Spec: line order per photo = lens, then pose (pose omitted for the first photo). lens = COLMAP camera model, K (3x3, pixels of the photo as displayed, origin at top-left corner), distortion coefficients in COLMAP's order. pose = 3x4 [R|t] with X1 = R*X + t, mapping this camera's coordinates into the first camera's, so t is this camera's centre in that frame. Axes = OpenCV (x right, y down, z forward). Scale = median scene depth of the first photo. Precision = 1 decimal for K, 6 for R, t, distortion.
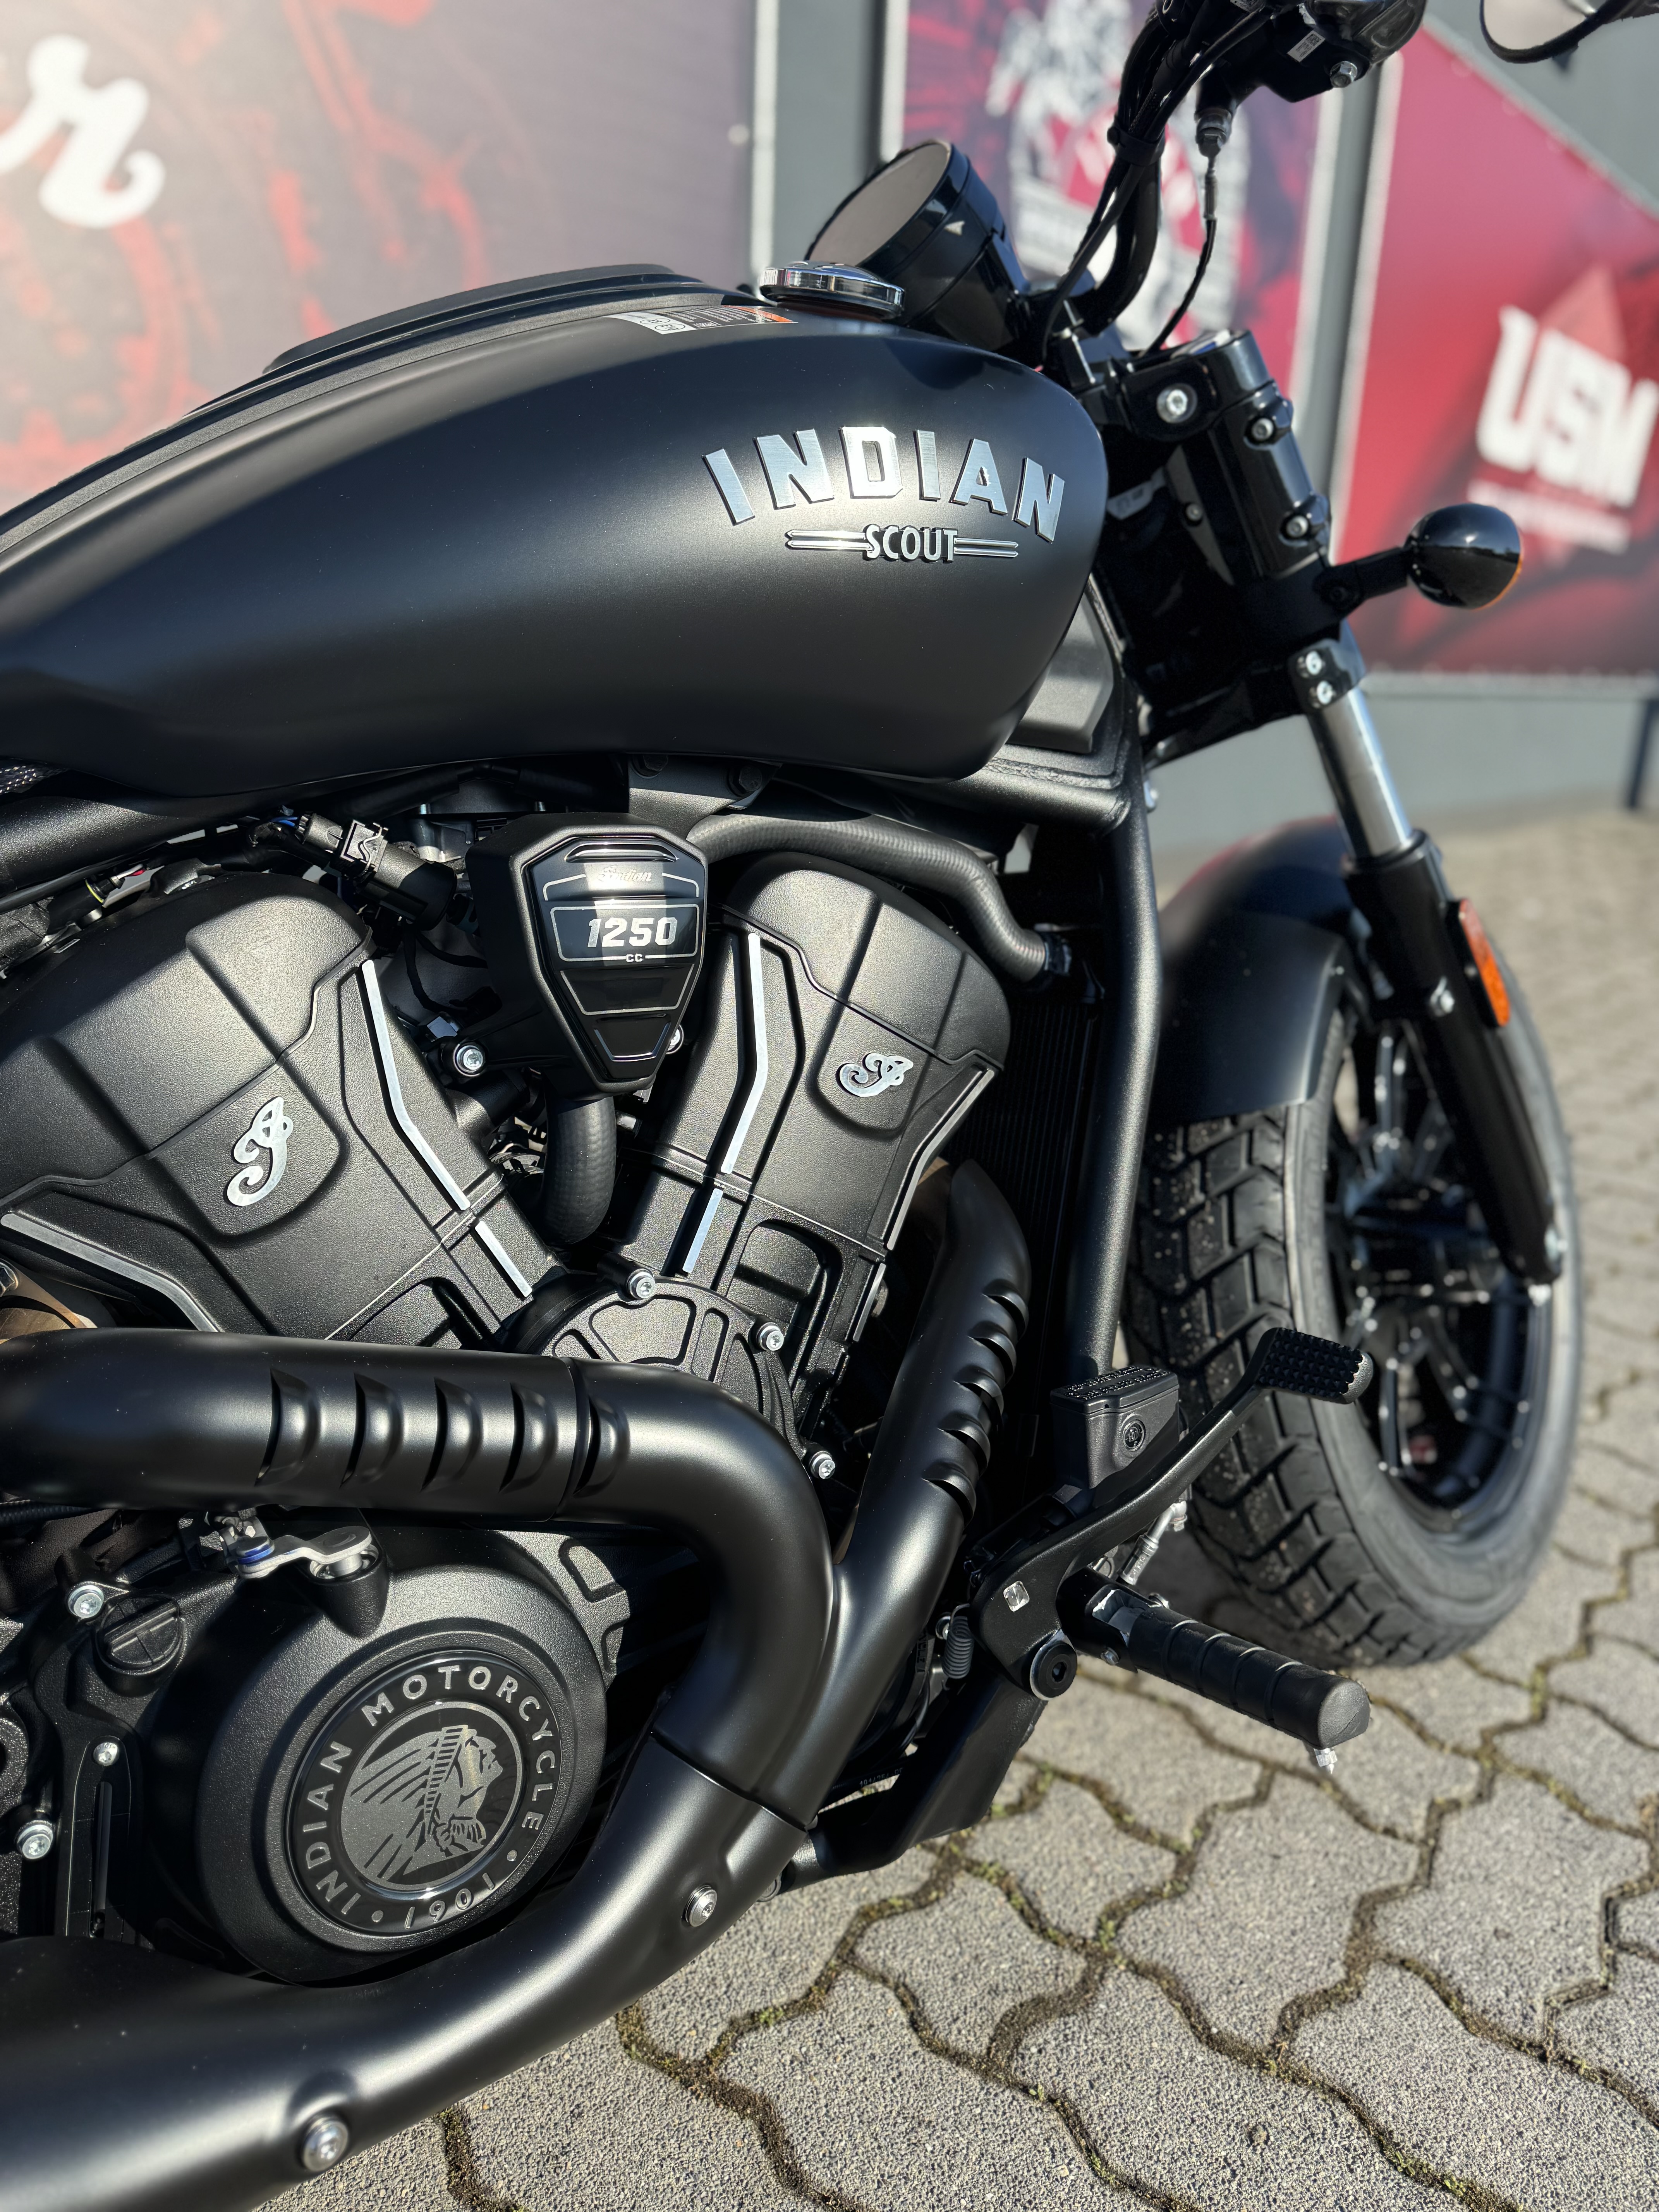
lens RADIAL K [[1567.2, 0, 817.8], [0, 1567.2, 1105.5], [0, 0, 1]] dist [0.038612, -0.044067]
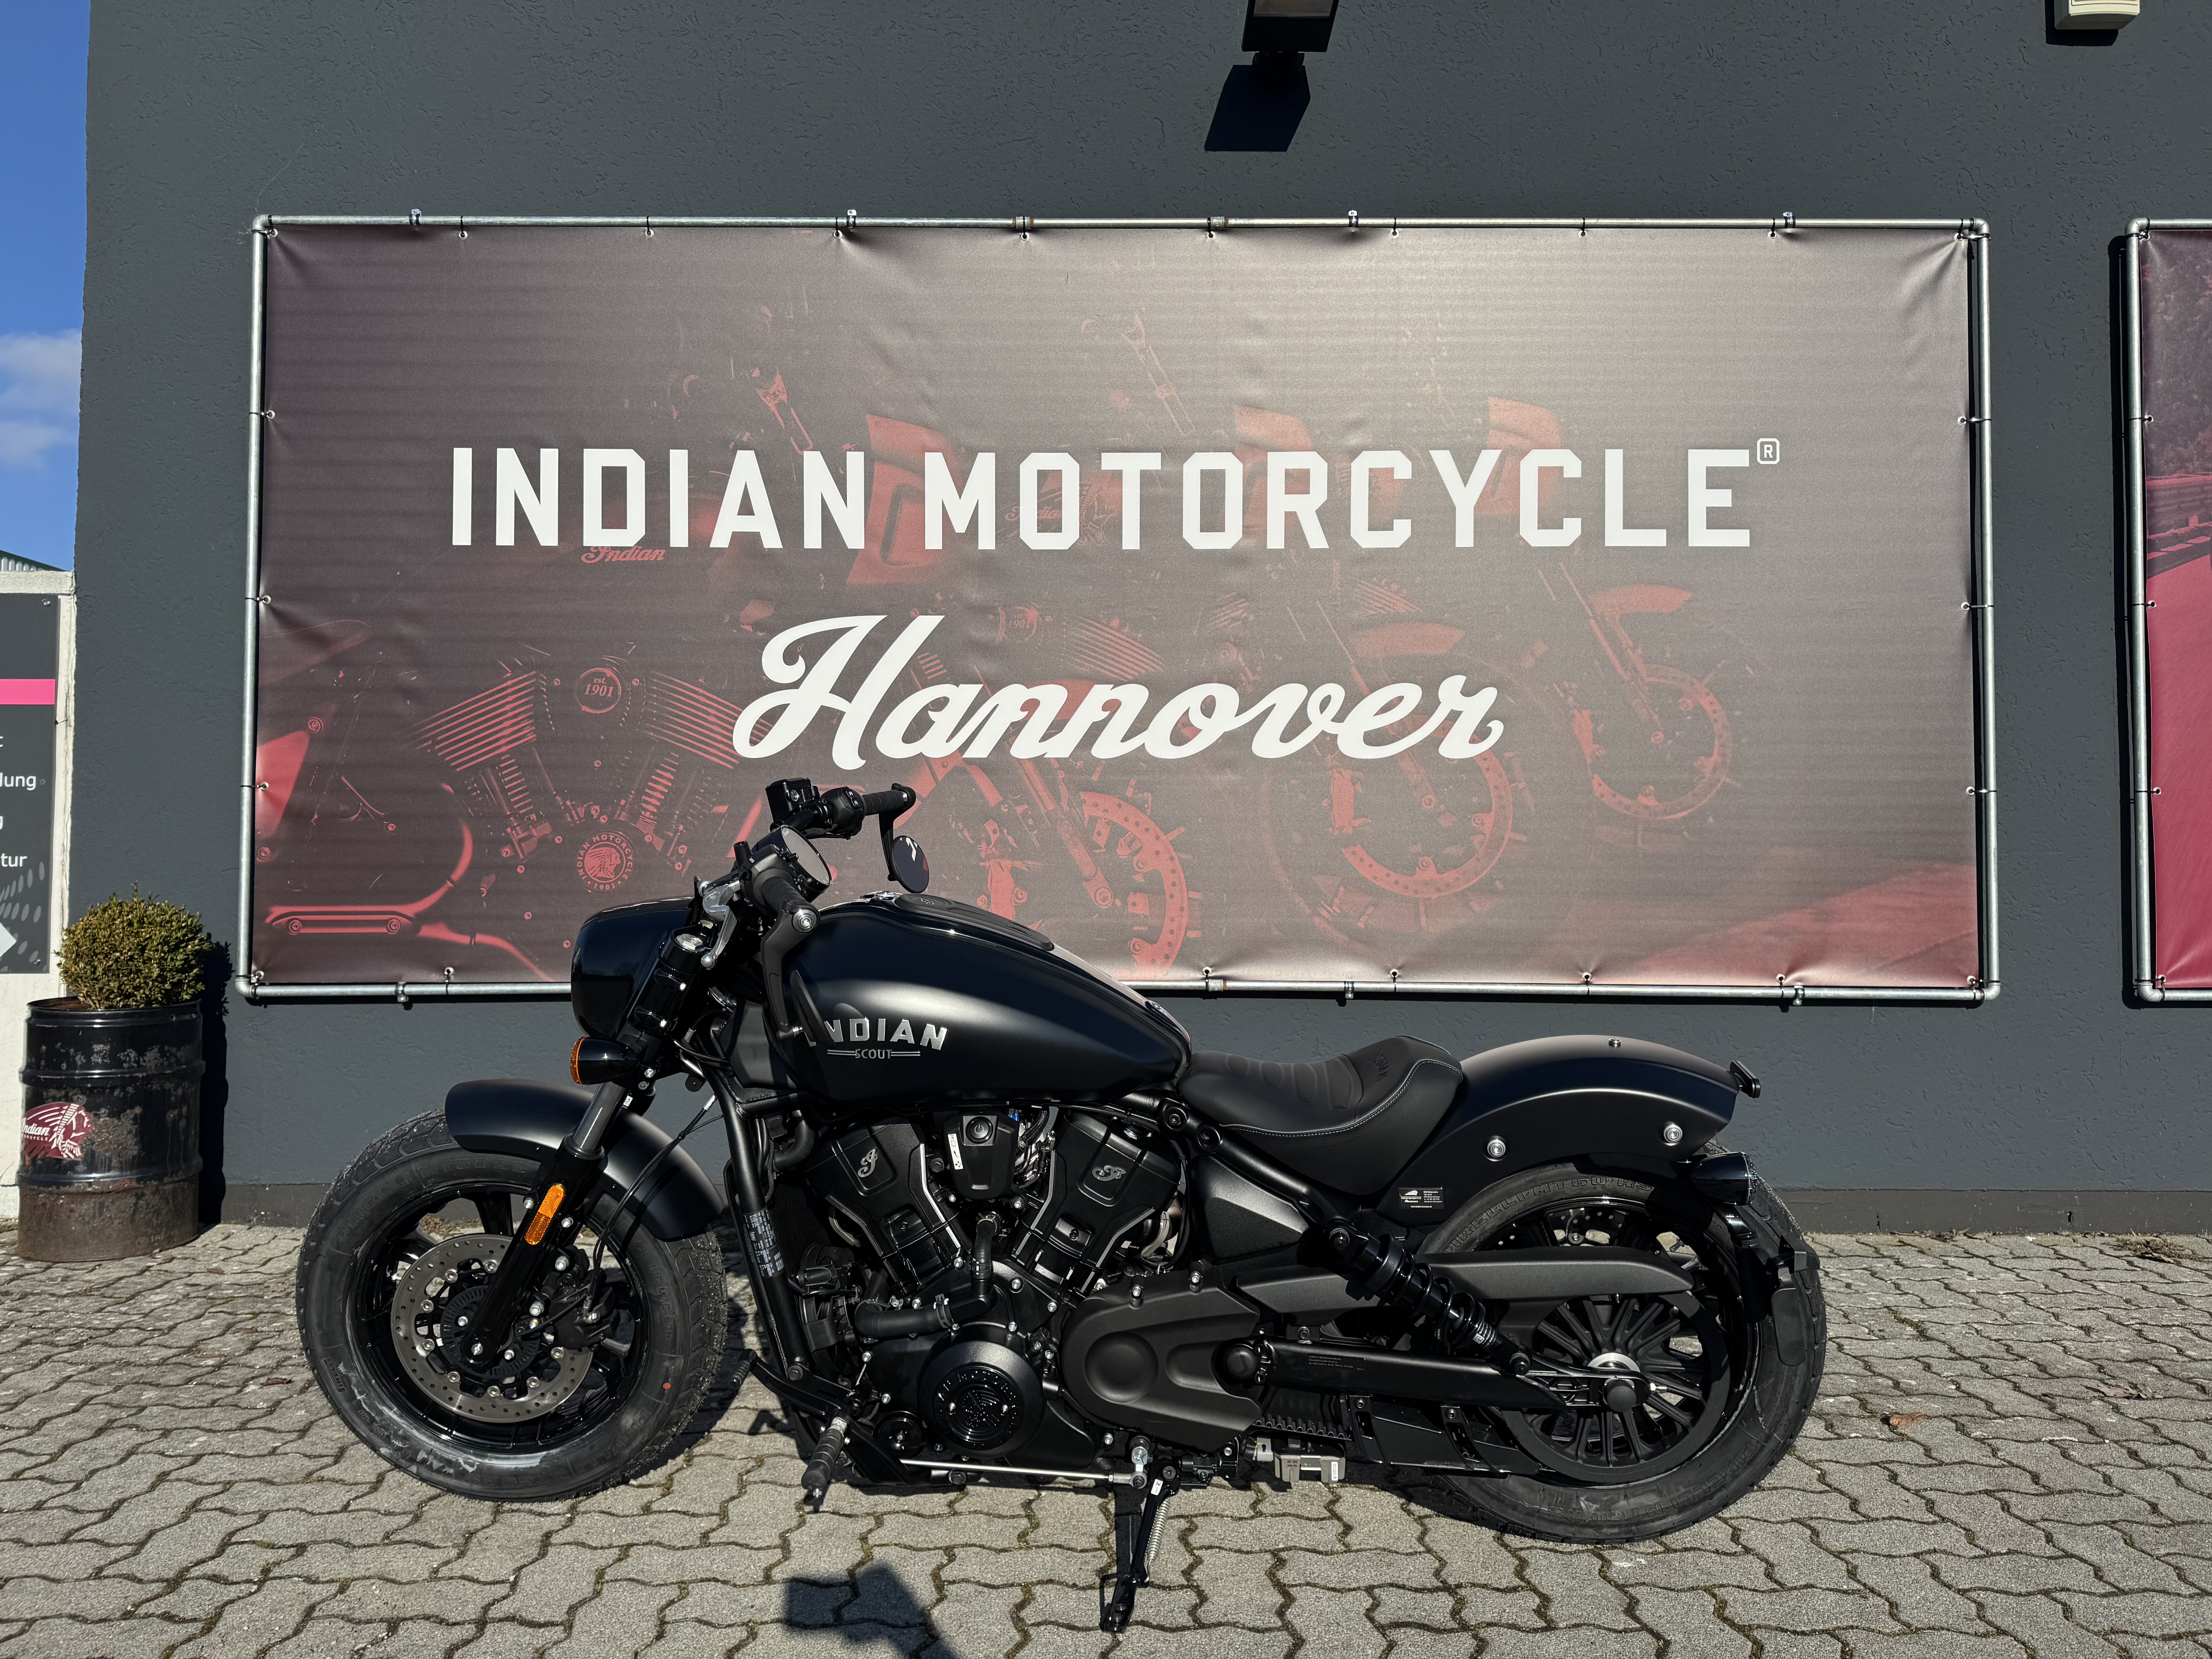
lens RADIAL K [[1567.2, 0, 1094.3], [0, 1567.2, 826.8], [0, 0, 1]] dist [0.038612, -0.044067]
pose [[0.657546, -0.061656, -0.750887, 1.544994], [-0.195982, 0.948339, -0.249489, 0.148657], [0.727478, 0.311211, 0.611493, -1.016479]]
